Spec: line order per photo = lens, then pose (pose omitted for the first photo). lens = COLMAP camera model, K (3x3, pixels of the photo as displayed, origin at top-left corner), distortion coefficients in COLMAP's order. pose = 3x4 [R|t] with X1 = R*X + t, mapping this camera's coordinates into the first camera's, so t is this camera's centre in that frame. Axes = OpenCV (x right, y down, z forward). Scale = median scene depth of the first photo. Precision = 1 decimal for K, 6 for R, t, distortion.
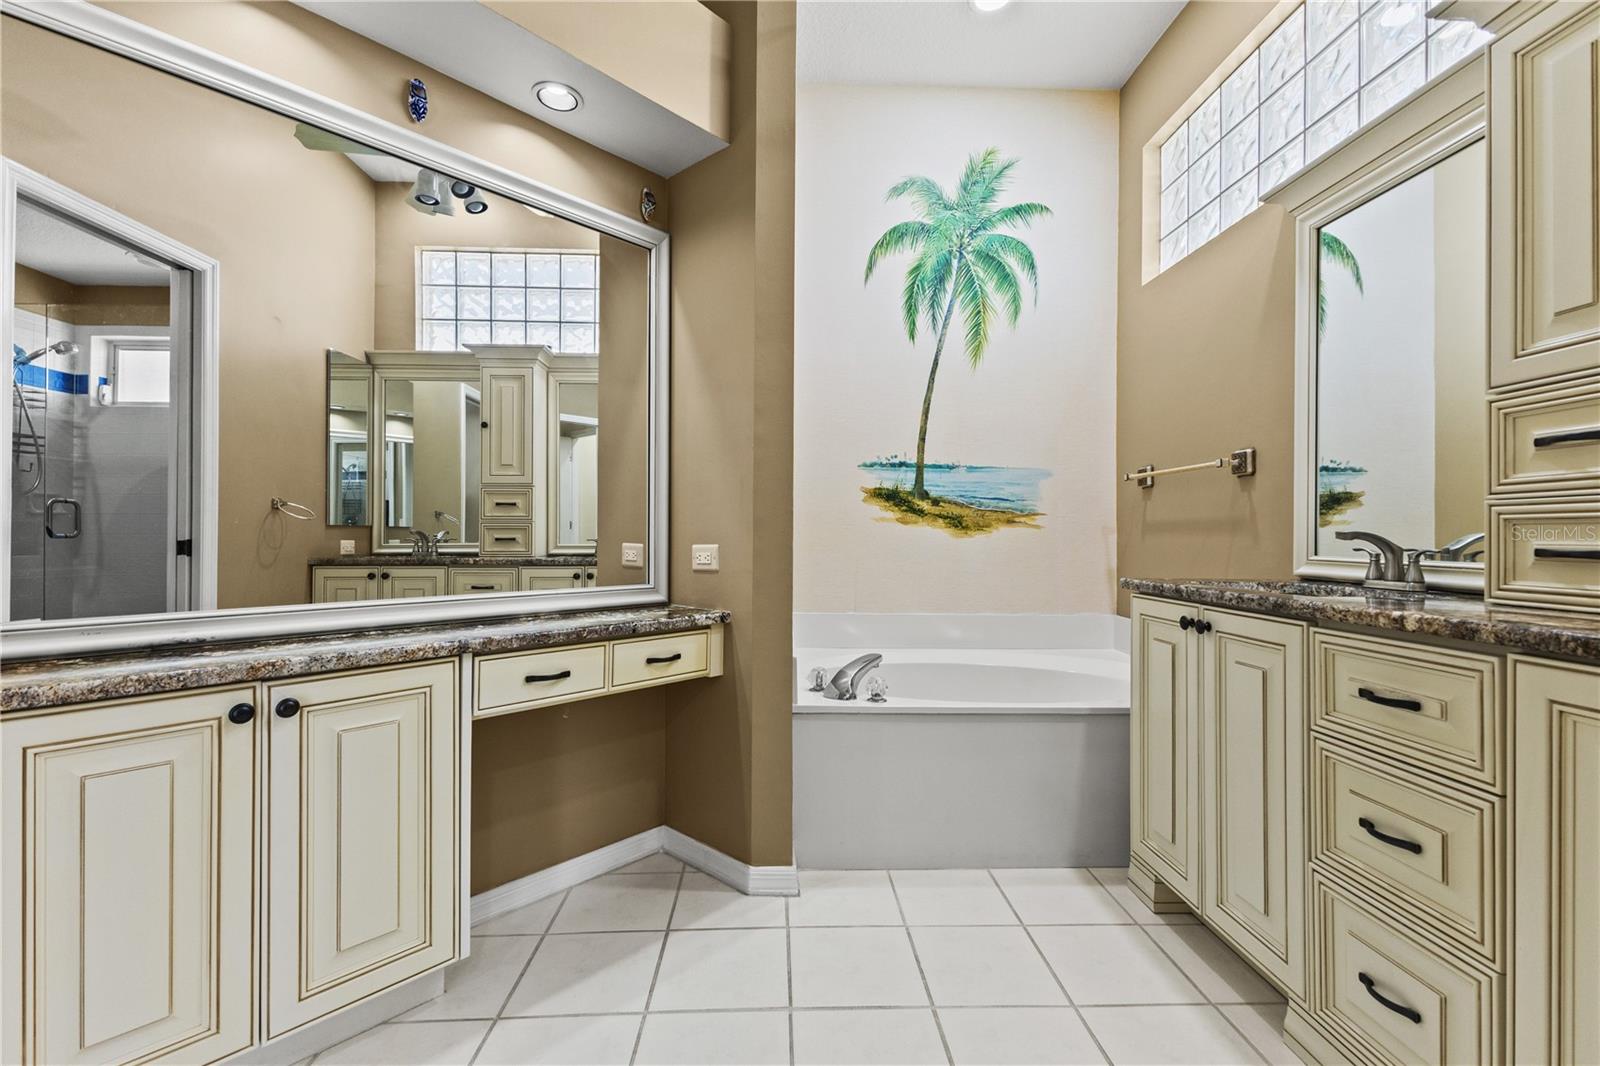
lens RADIAL K [[694.5, 0, 809.1], [0, 694.5, 529.9], [0, 0, 1]] dist [0.013745, -0.000094]
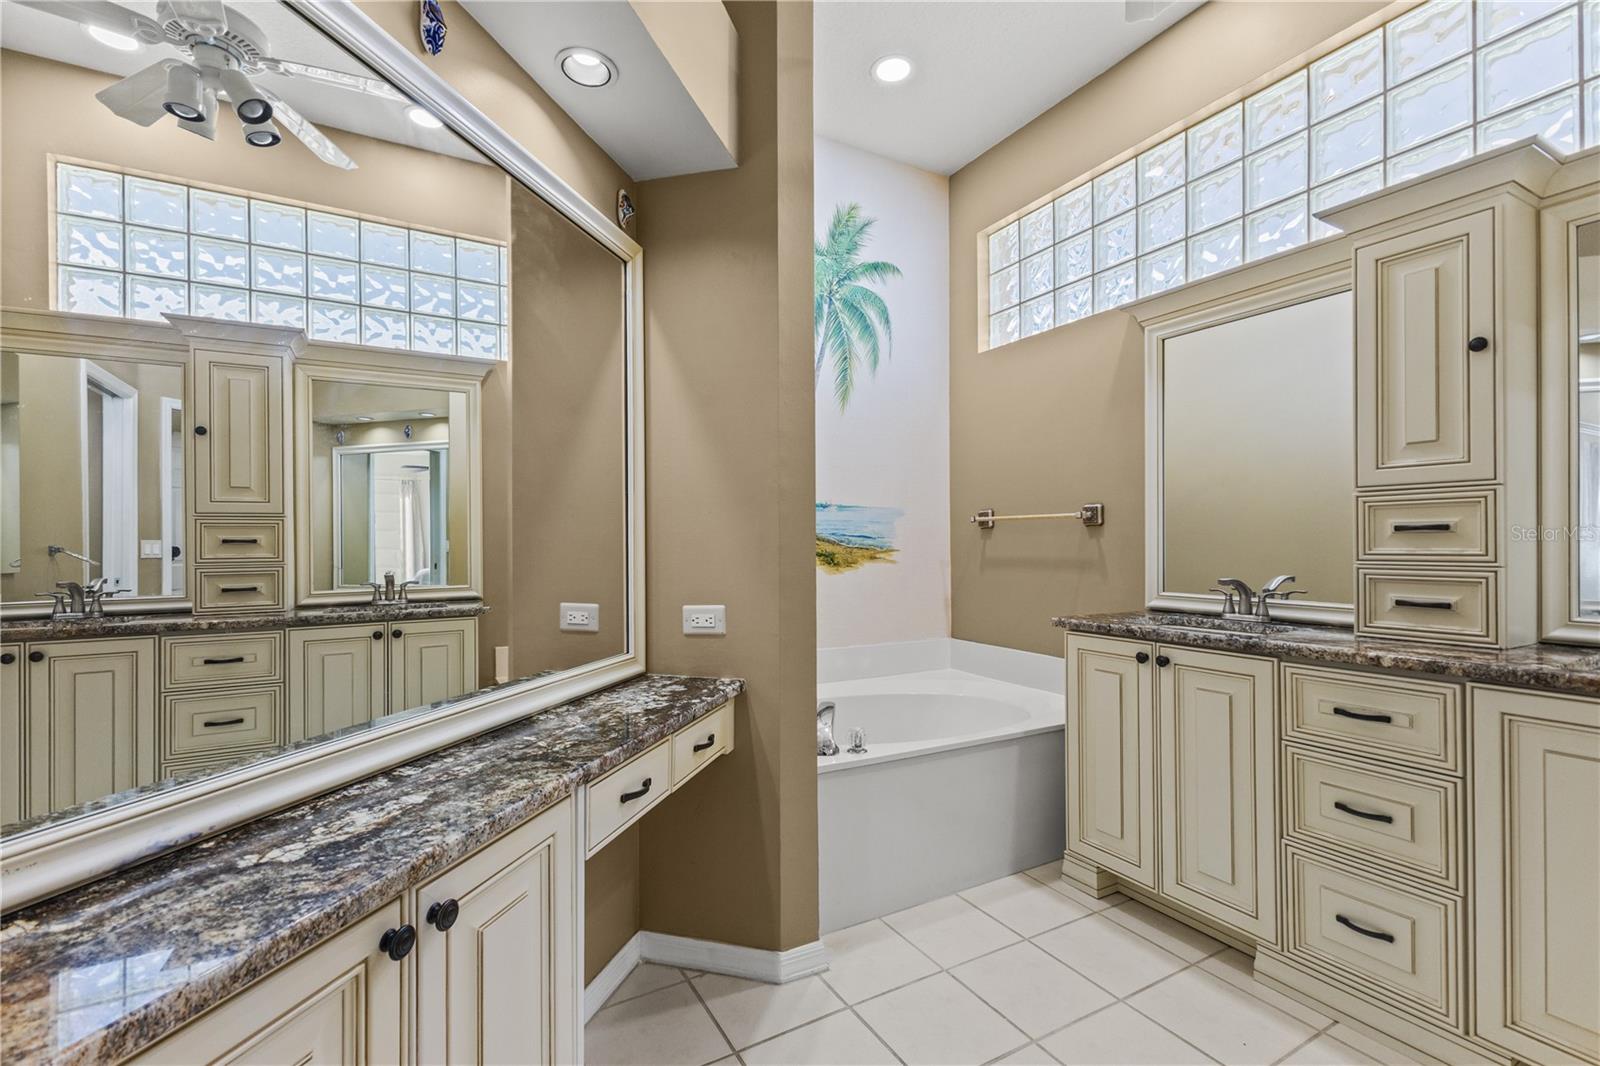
lens RADIAL K [[695.8, 0, 798.3], [0, 695.8, 541.8], [0, 0, 1]] dist [0.012223, 0.000055]
pose [[0.891967, -0.009651, 0.451998, -0.443928], [0.007322, 0.999949, 0.006900, -0.067049], [-0.452041, -0.002845, 0.891992, 0.146714]]
